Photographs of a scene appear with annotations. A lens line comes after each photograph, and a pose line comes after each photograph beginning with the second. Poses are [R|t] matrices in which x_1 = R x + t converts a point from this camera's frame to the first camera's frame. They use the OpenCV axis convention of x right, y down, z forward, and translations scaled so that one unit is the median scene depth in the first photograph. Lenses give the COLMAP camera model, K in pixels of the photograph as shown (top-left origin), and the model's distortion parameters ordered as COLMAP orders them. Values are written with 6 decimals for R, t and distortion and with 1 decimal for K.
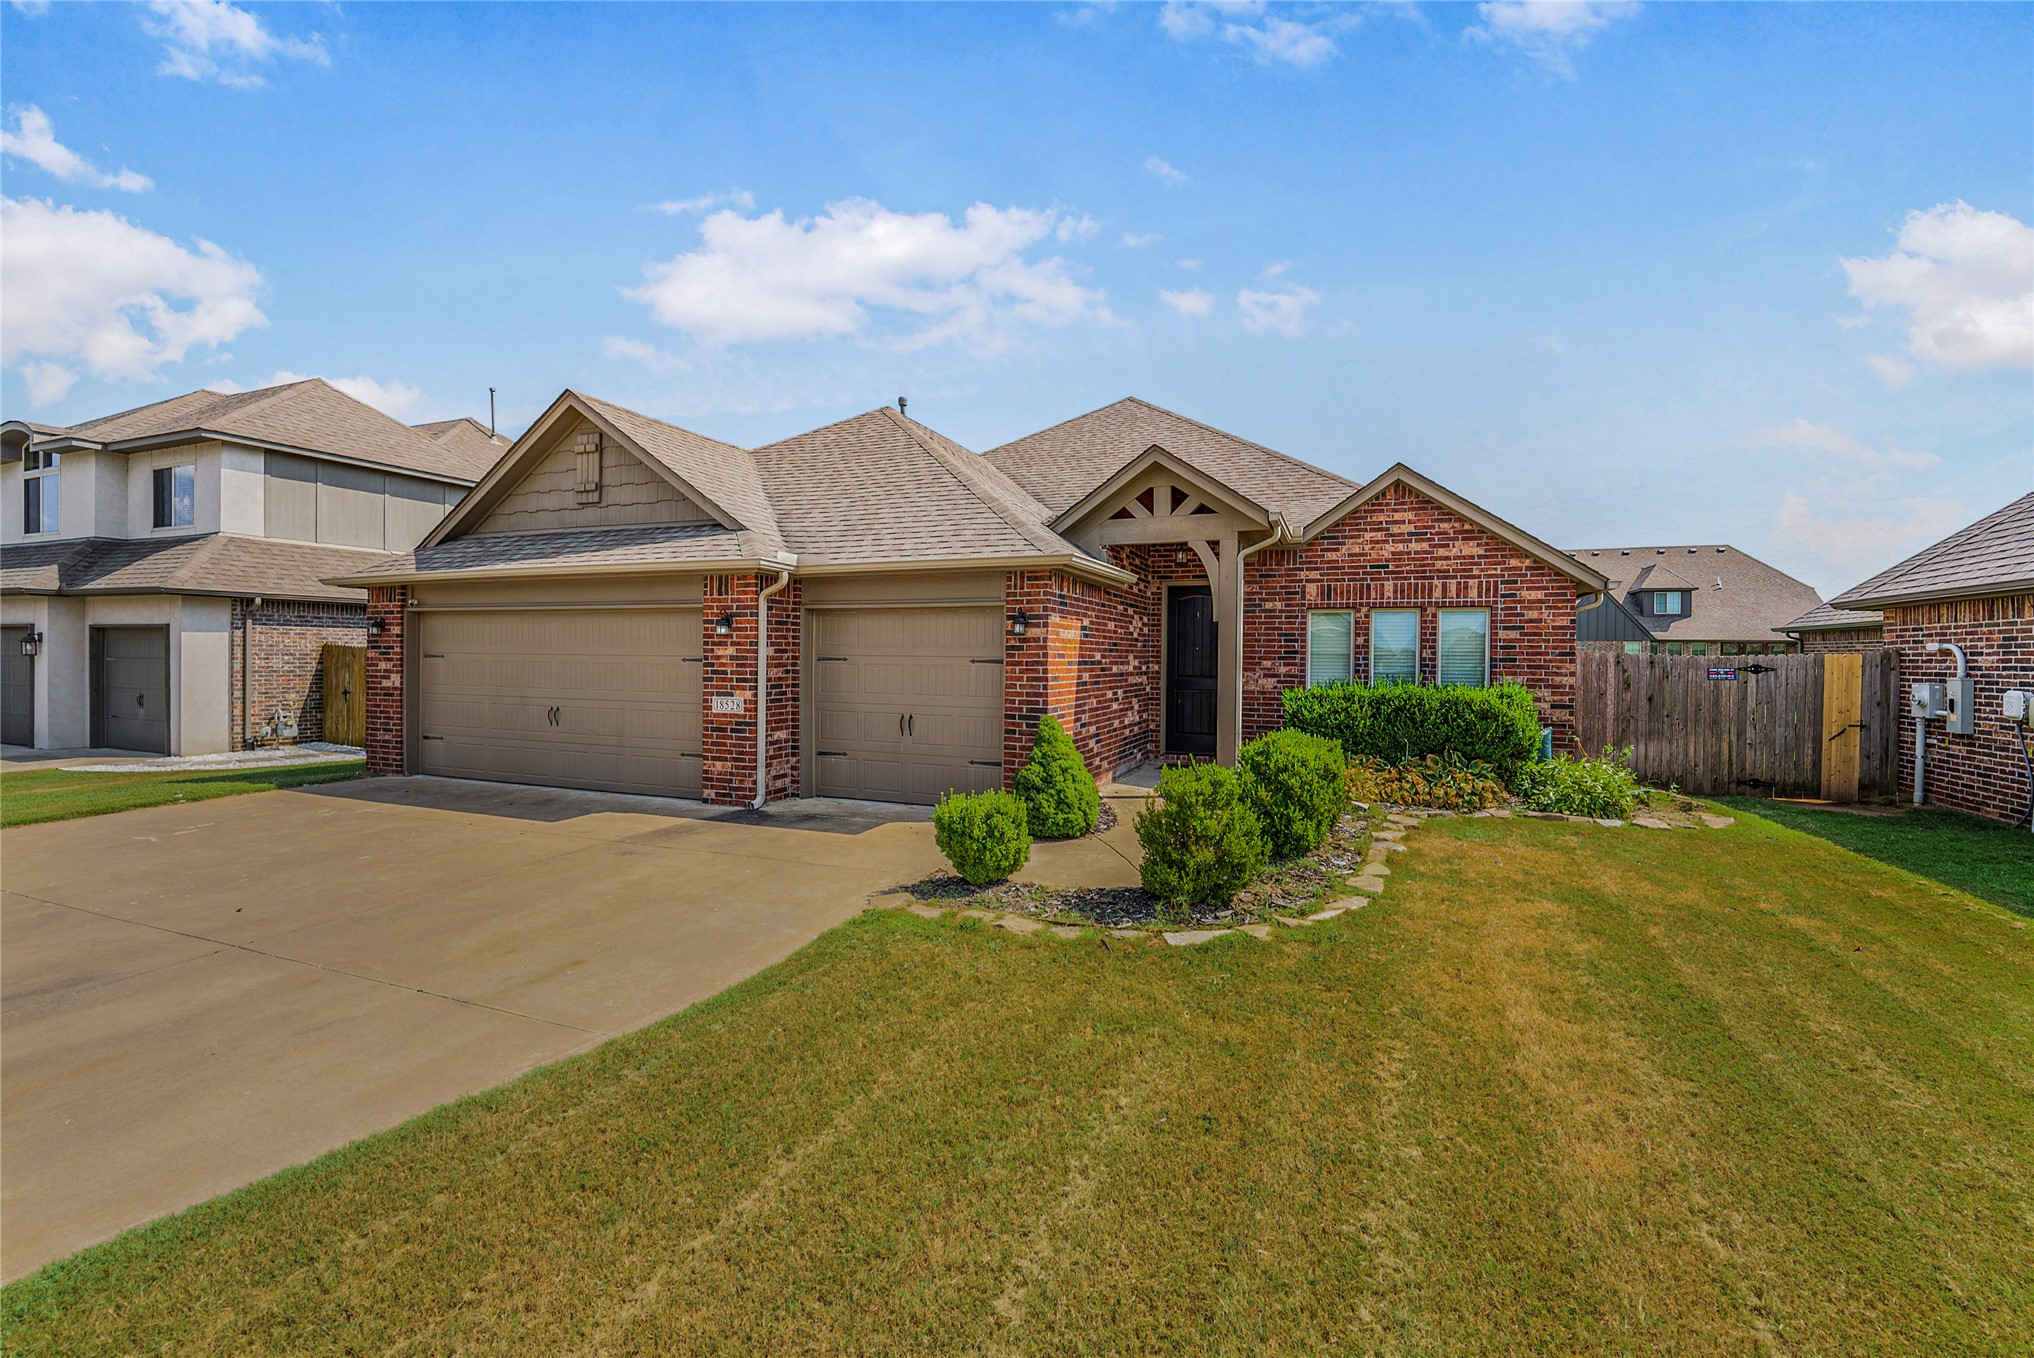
lens RADIAL K [[850.5, 0, 1039.9], [0, 850.5, 659.6], [0, 0, 1]] dist [-0.009898, -0.000179]
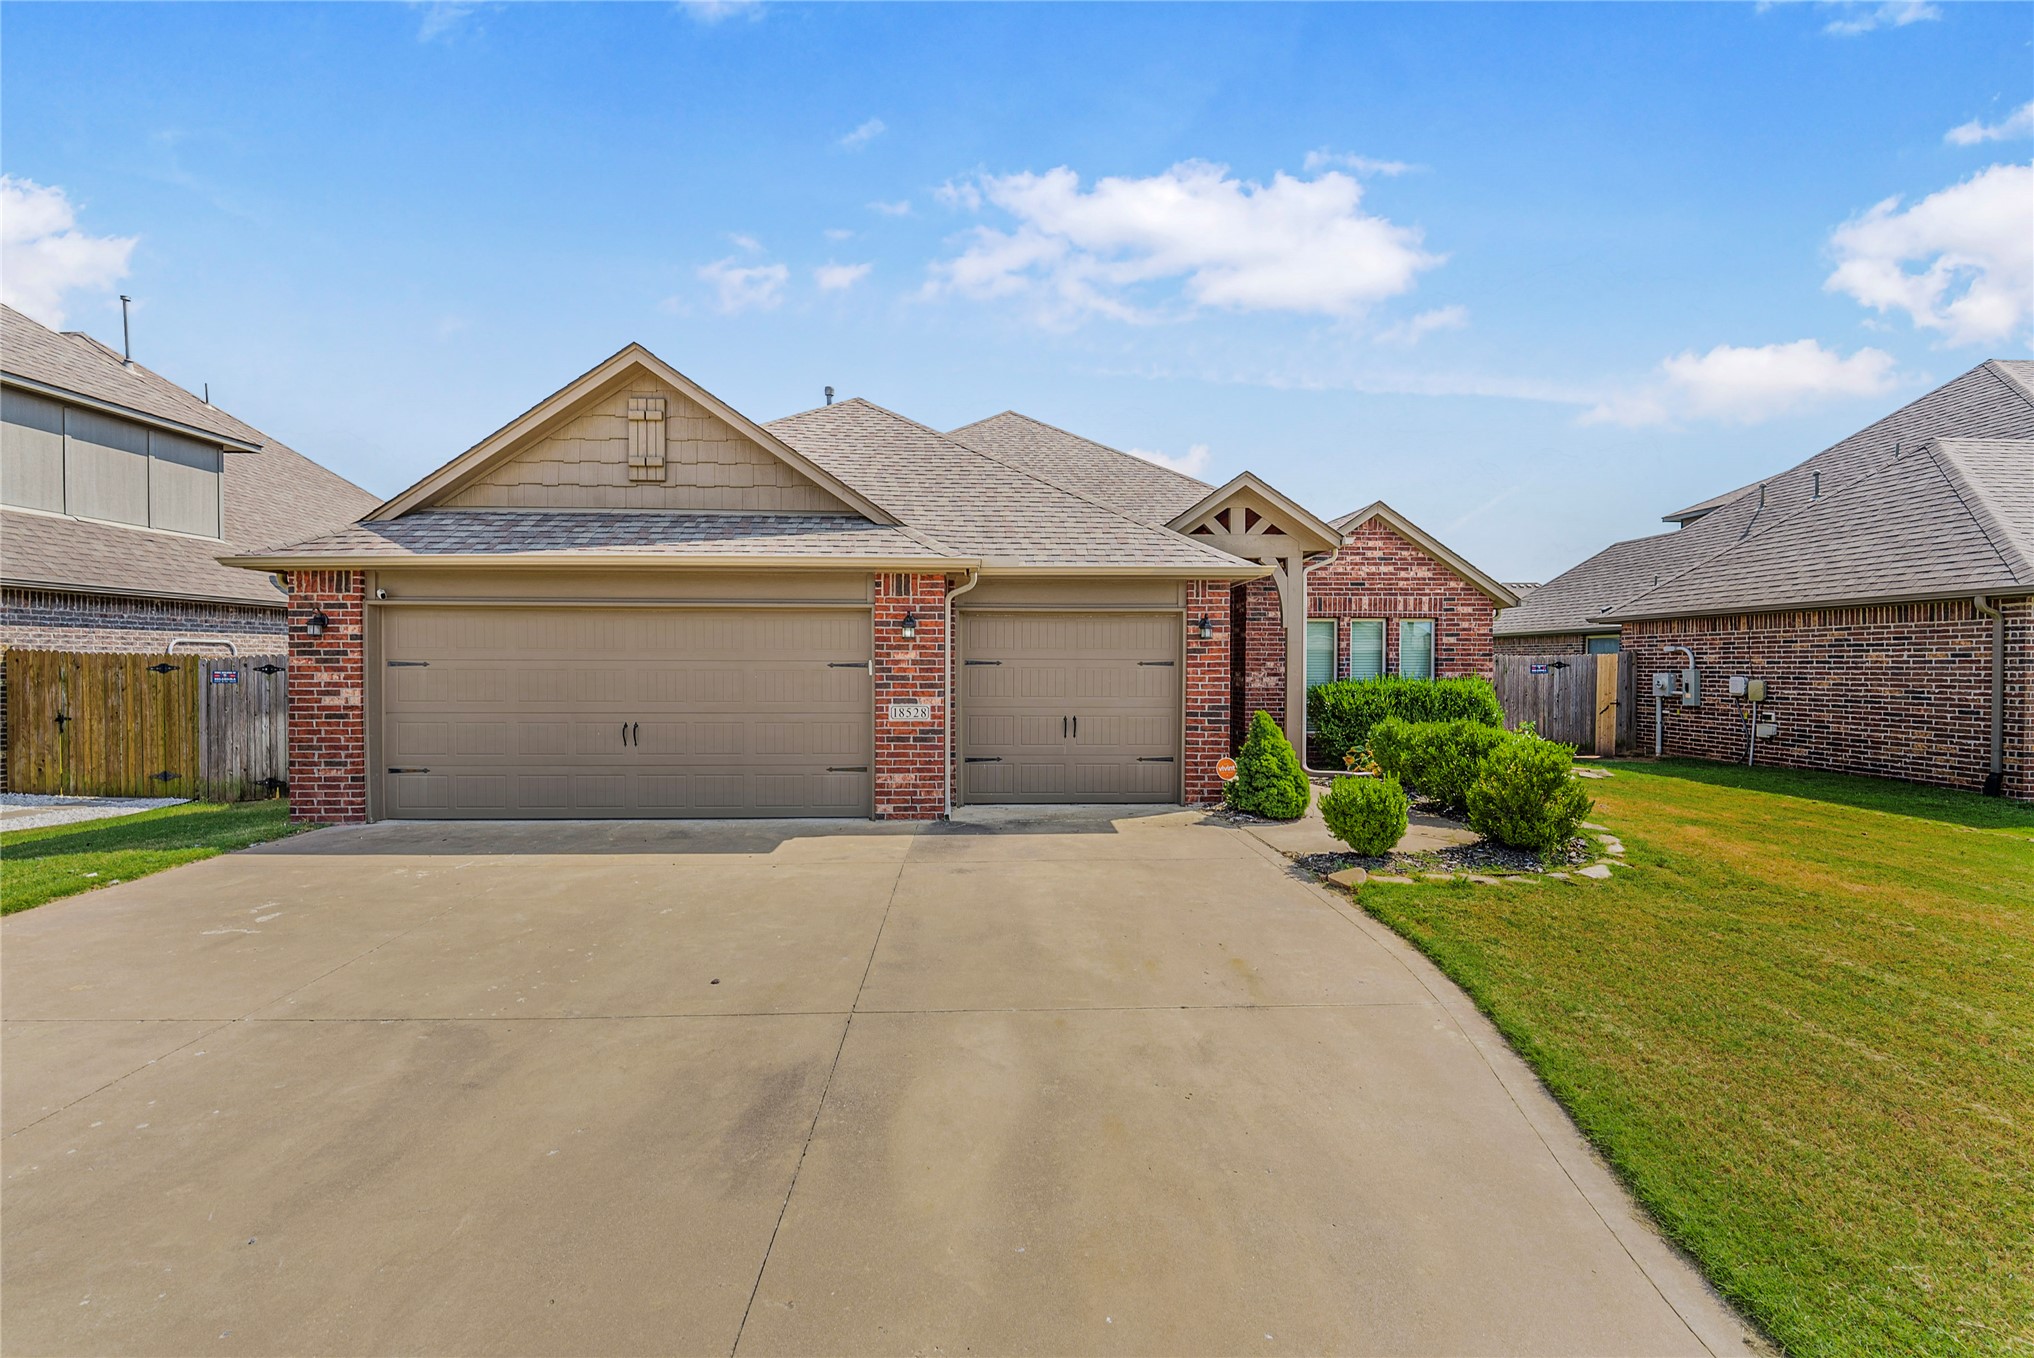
lens RADIAL K [[843.4, 0, 1016.6], [0, 843.4, 675.7], [0, 0, 1]] dist [-0.008501, -0.000463]
pose [[0.915769, -0.014122, 0.401457, -0.573171], [0.008599, 0.999842, 0.015556, -0.000659], [-0.401613, -0.010793, 0.915746, 0.090826]]
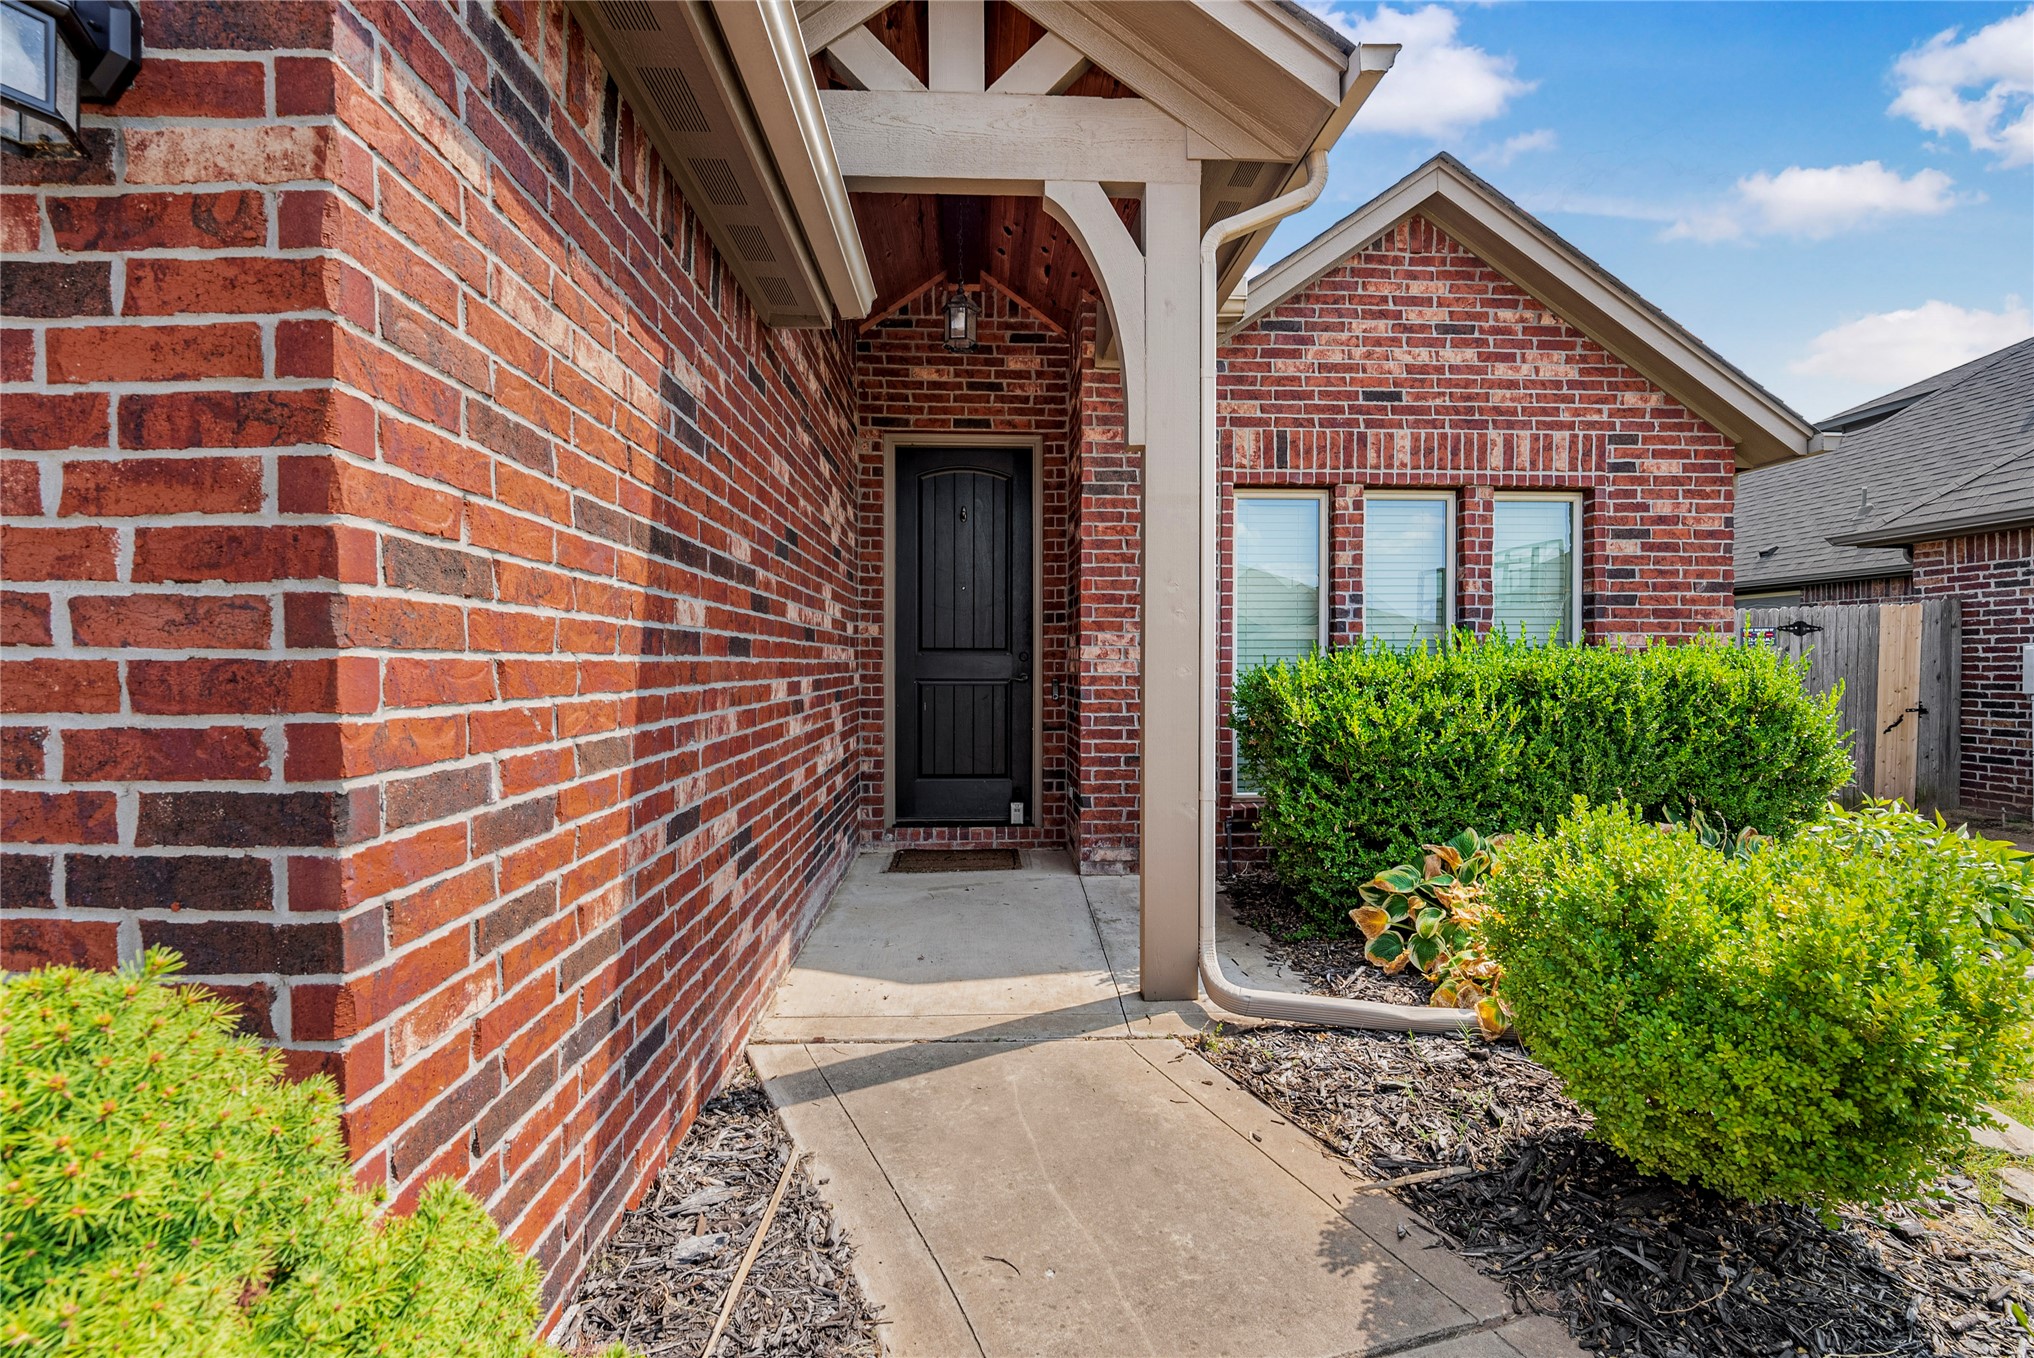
lens RADIAL K [[815.0, 0, 1009.1], [0, 815.0, 686.7], [0, 0, 1]] dist [-0.016356, -0.000231]
pose [[0.917432, -0.022981, 0.397229, 0.042392], [0.012853, 0.999521, 0.028140, 0.033415], [-0.397685, -0.020711, 0.917288, 0.720474]]
